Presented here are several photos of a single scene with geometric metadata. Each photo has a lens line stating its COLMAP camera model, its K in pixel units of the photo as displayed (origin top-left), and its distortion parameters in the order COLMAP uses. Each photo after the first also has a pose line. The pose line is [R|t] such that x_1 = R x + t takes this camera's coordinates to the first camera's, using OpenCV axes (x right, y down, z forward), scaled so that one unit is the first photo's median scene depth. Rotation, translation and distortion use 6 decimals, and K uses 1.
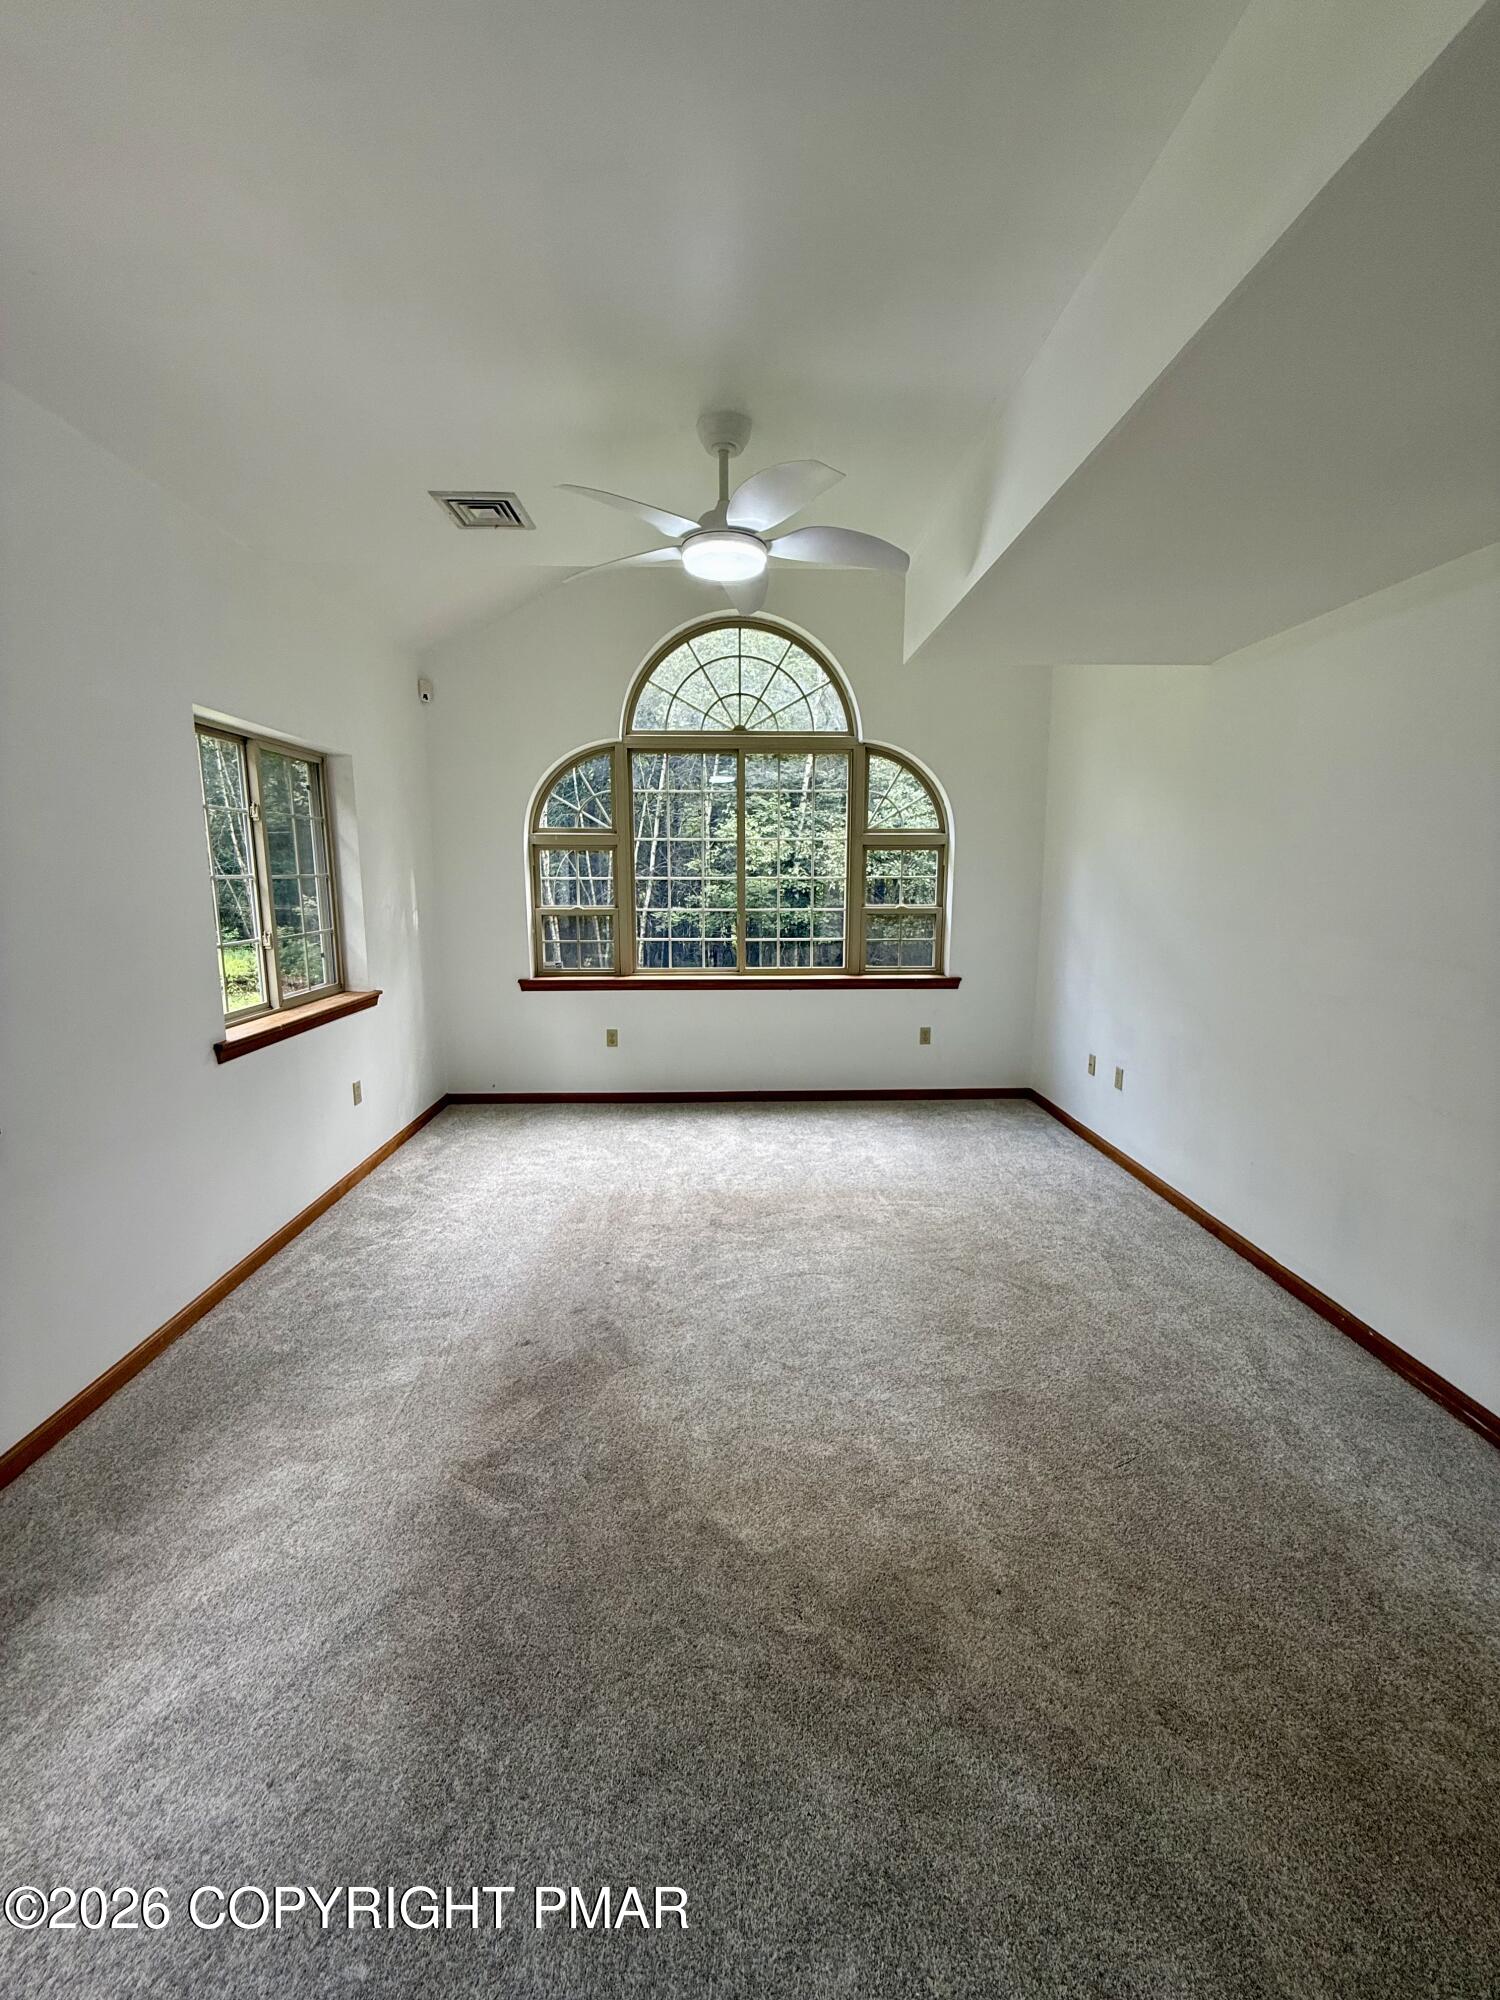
lens RADIAL K [[797.2, 0, 749.7], [0, 797.2, 994.7], [0, 0, 1]] dist [0.001573, 0.000027]
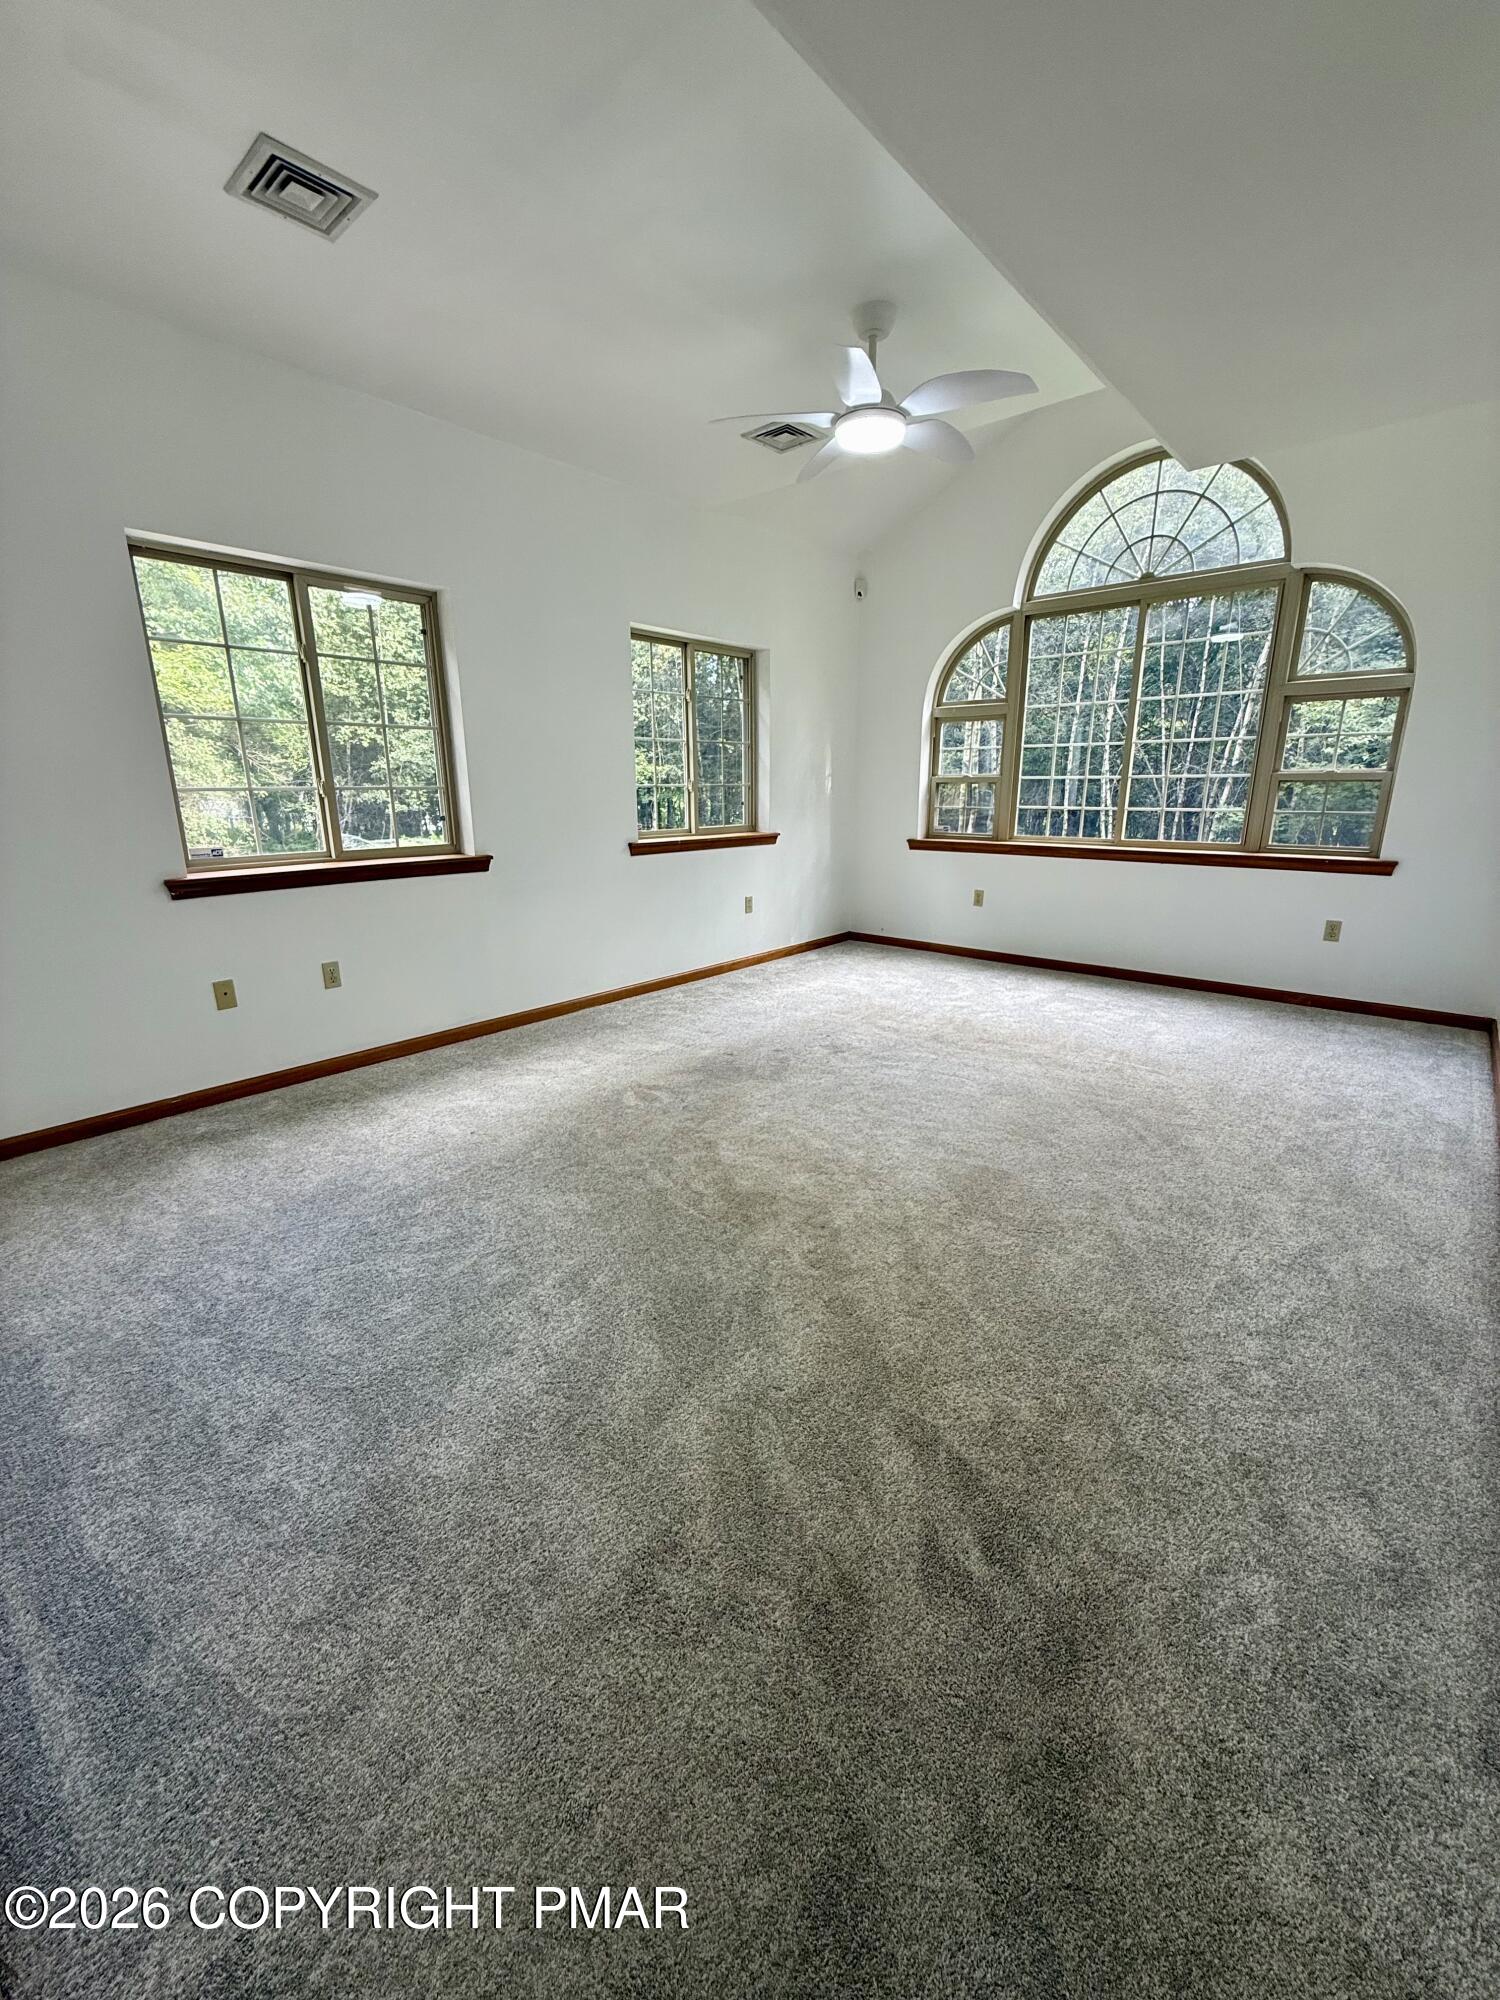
lens RADIAL K [[797.2, 0, 749.7], [0, 797.2, 994.7], [0, 0, 1]] dist [0.001573, 0.000027]
pose [[0.733859, 0.171455, -0.657309, 0.444882], [-0.100003, 0.984349, 0.145111, 0.076297], [0.671901, -0.040758, 0.739519, -0.027783]]
